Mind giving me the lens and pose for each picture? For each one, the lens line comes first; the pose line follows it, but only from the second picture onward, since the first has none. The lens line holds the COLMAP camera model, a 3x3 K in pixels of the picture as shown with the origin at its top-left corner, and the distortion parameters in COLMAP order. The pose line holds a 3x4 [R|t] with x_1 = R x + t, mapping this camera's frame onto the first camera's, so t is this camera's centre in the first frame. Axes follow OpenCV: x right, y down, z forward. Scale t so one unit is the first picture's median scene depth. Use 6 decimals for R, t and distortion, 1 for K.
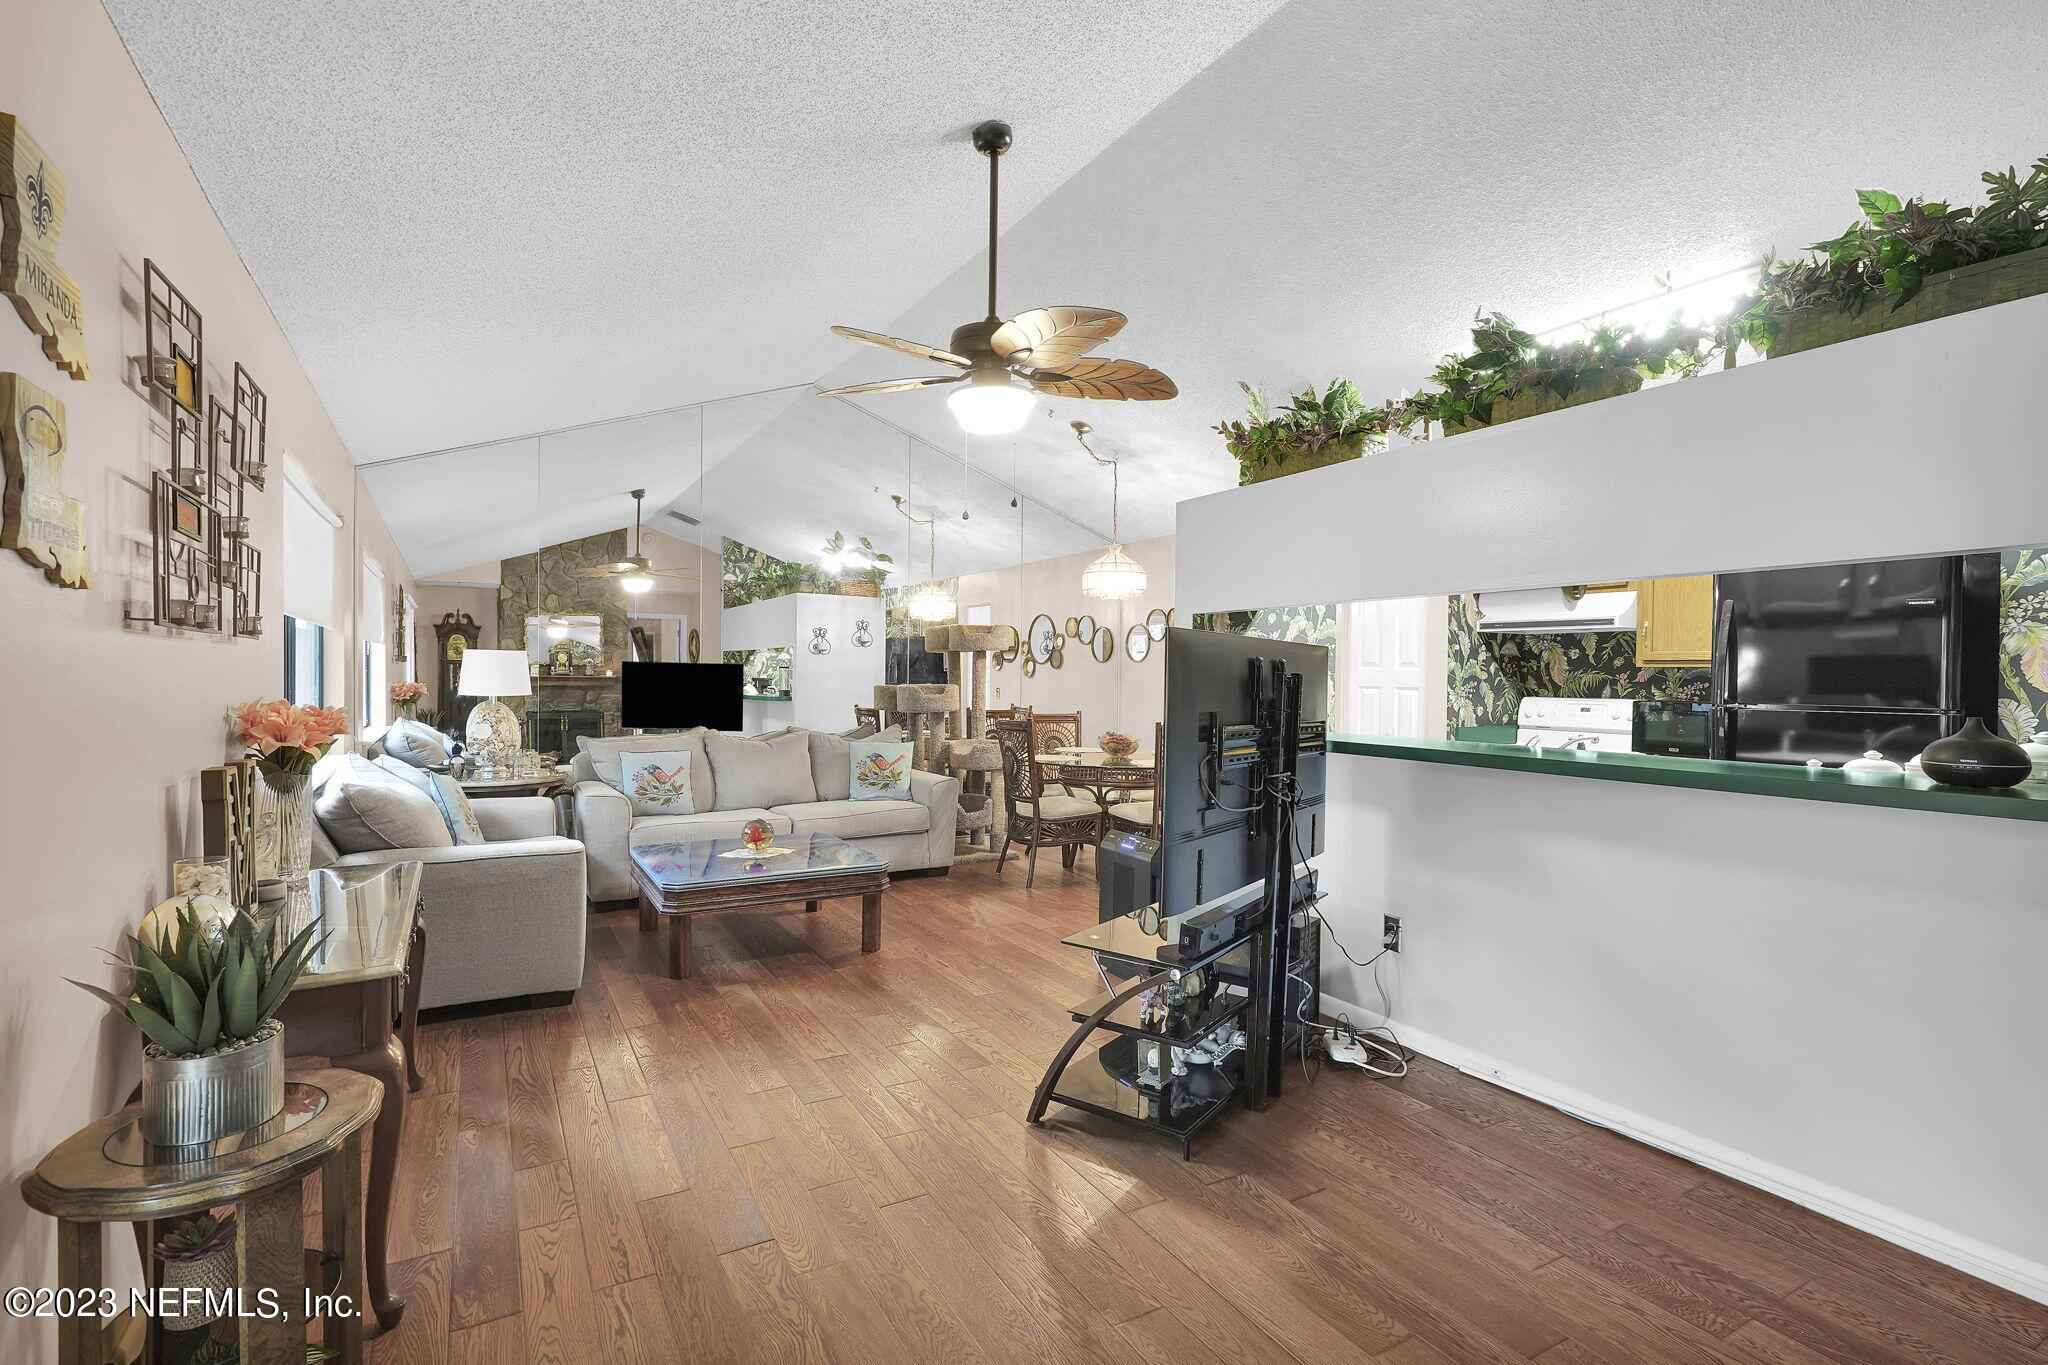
lens RADIAL K [[944.9, 0, 1012.4], [0, 944.9, 686.1], [0, 0, 1]] dist [0.000784, 0.002350]
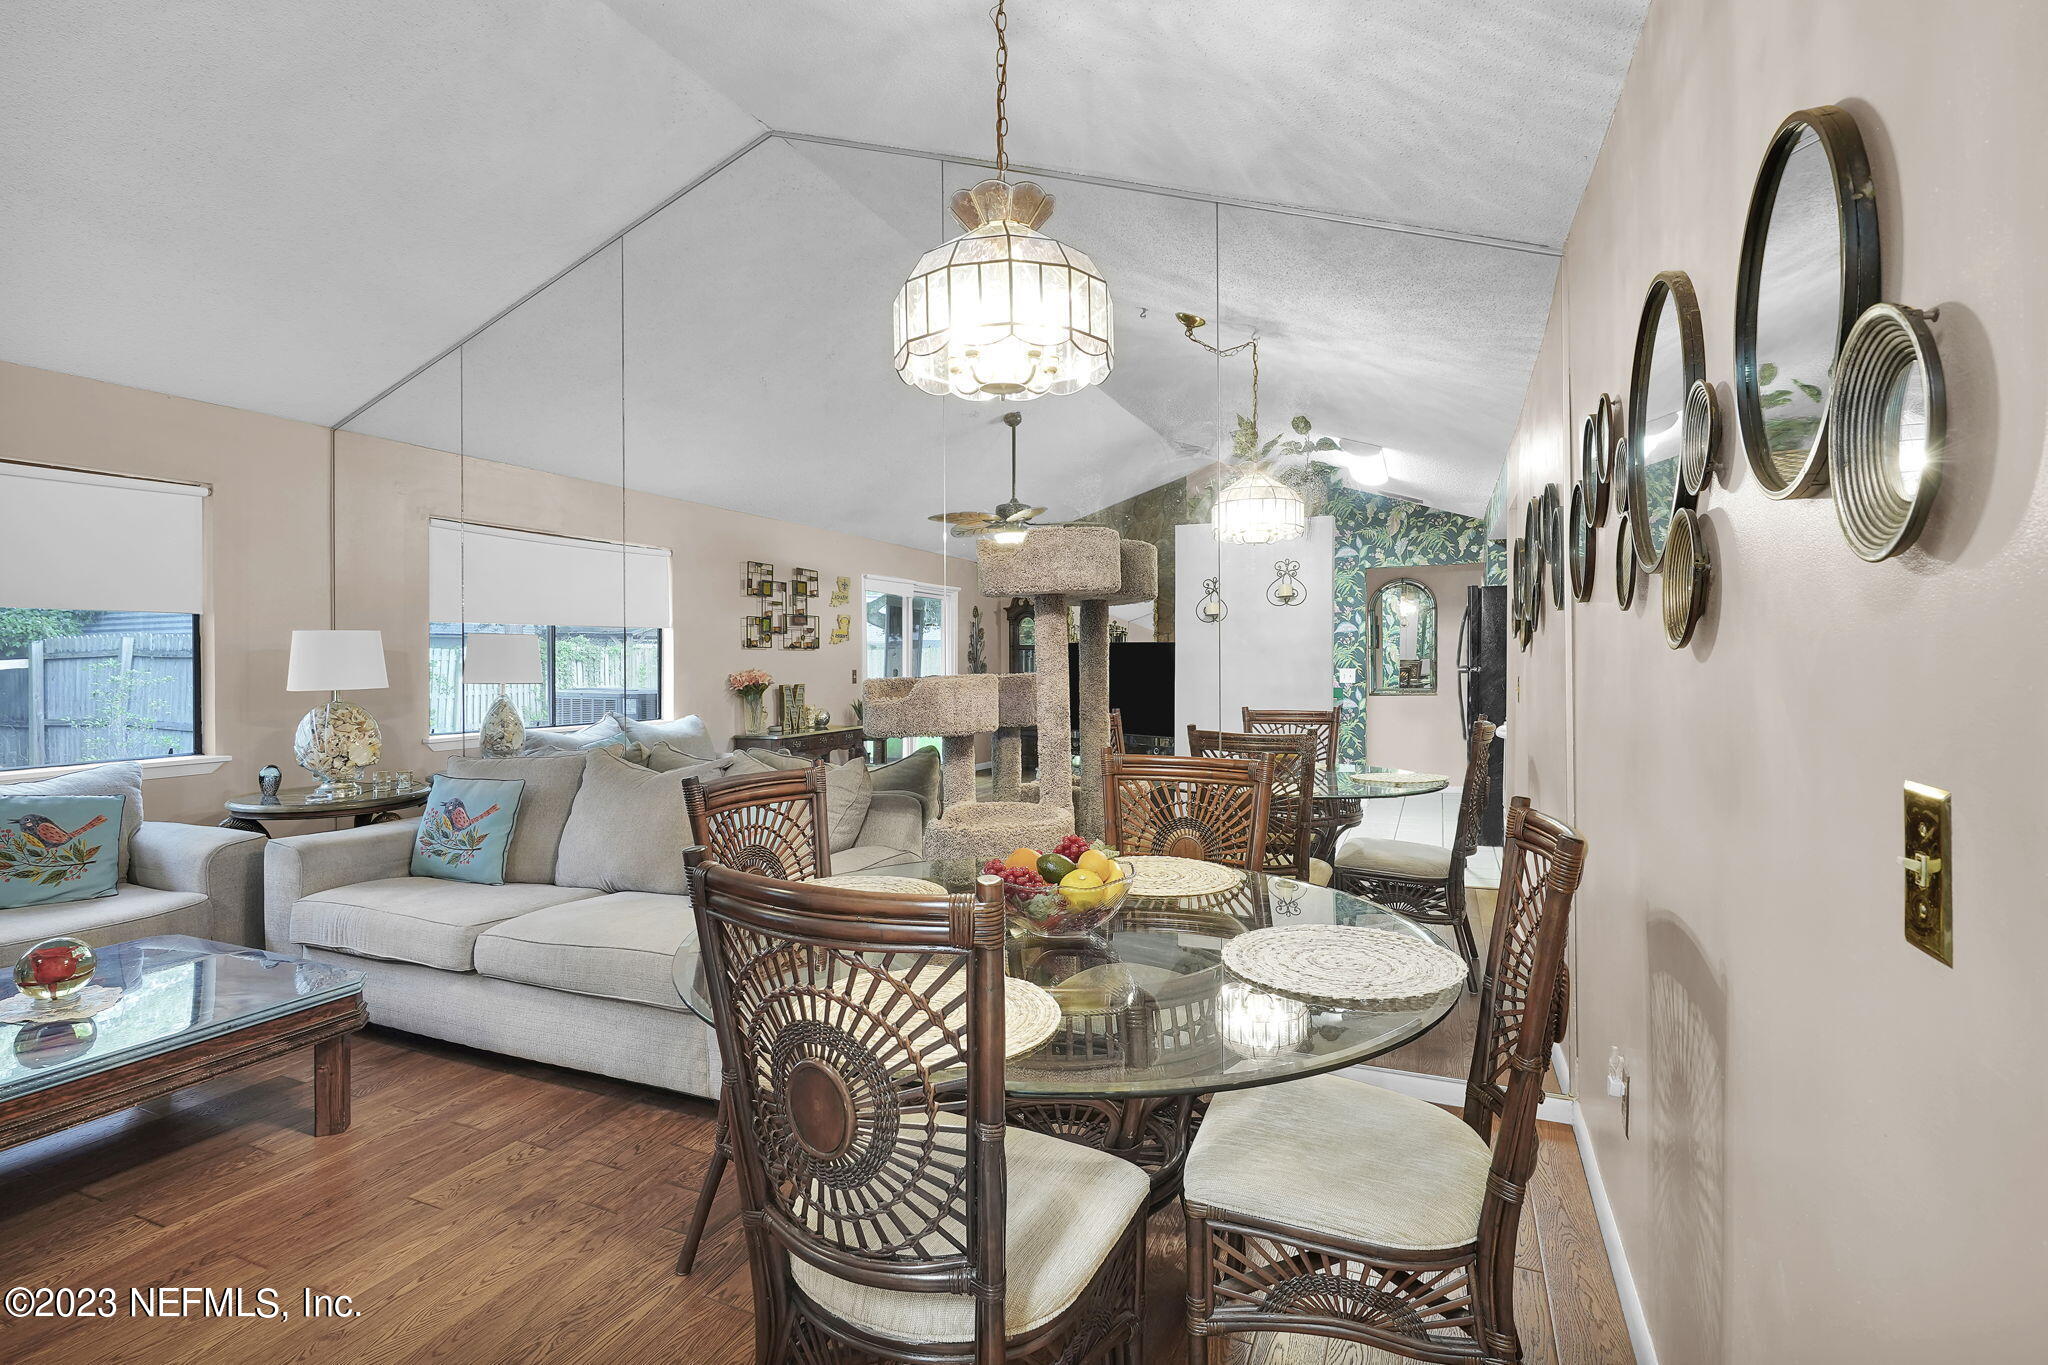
lens RADIAL K [[981.4, 0, 1000.4], [0, 981.4, 654.0], [0, 0, 1]] dist [-0.010025, 0.000463]
pose [[0.595561, -0.014545, -0.803179, 0.408905], [0.001738, 0.999857, -0.016818, -0.004475], [0.803308, 0.008621, 0.595501, 0.961836]]
